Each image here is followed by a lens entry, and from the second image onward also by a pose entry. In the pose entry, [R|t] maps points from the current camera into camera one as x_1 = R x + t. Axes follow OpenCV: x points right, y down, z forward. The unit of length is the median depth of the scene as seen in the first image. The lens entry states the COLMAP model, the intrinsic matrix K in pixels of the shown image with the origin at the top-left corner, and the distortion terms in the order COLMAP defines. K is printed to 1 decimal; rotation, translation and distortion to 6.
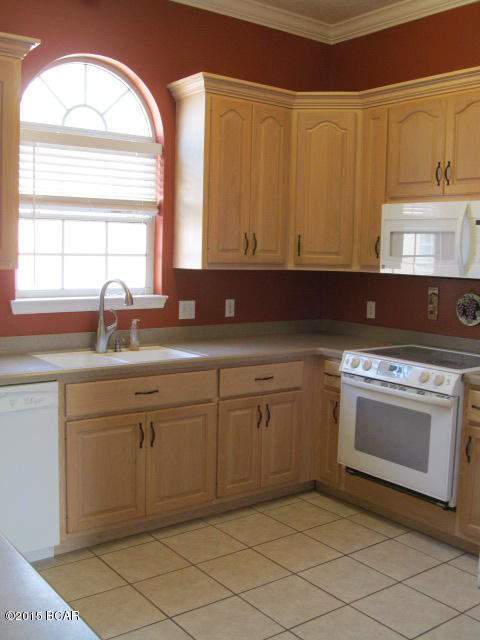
lens RADIAL K [[676.0, 0, 236.9], [0, 676.0, 316.5], [0, 0, 1]] dist [-0.101517, 0.000000]
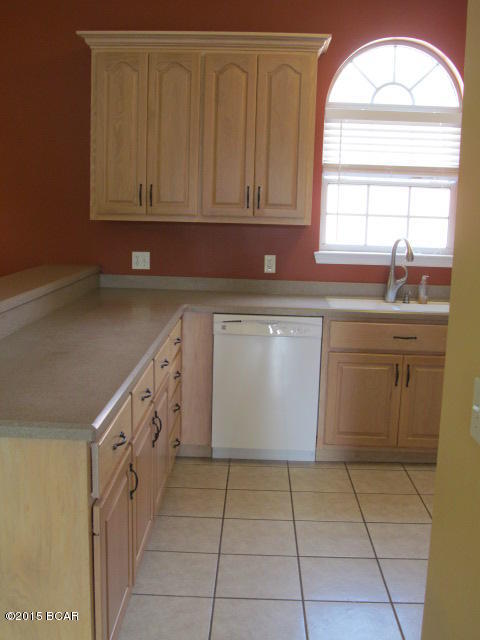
lens RADIAL K [[676.0, 0, 245.7], [0, 676.0, 317.1], [0, 0, 1]] dist [-0.101517, 0.000000]
pose [[0.793111, 0.098872, -0.600999, 0.290026], [-0.070859, 0.995014, 0.070184, 0.015896], [0.604941, -0.013077, 0.796163, -0.052510]]
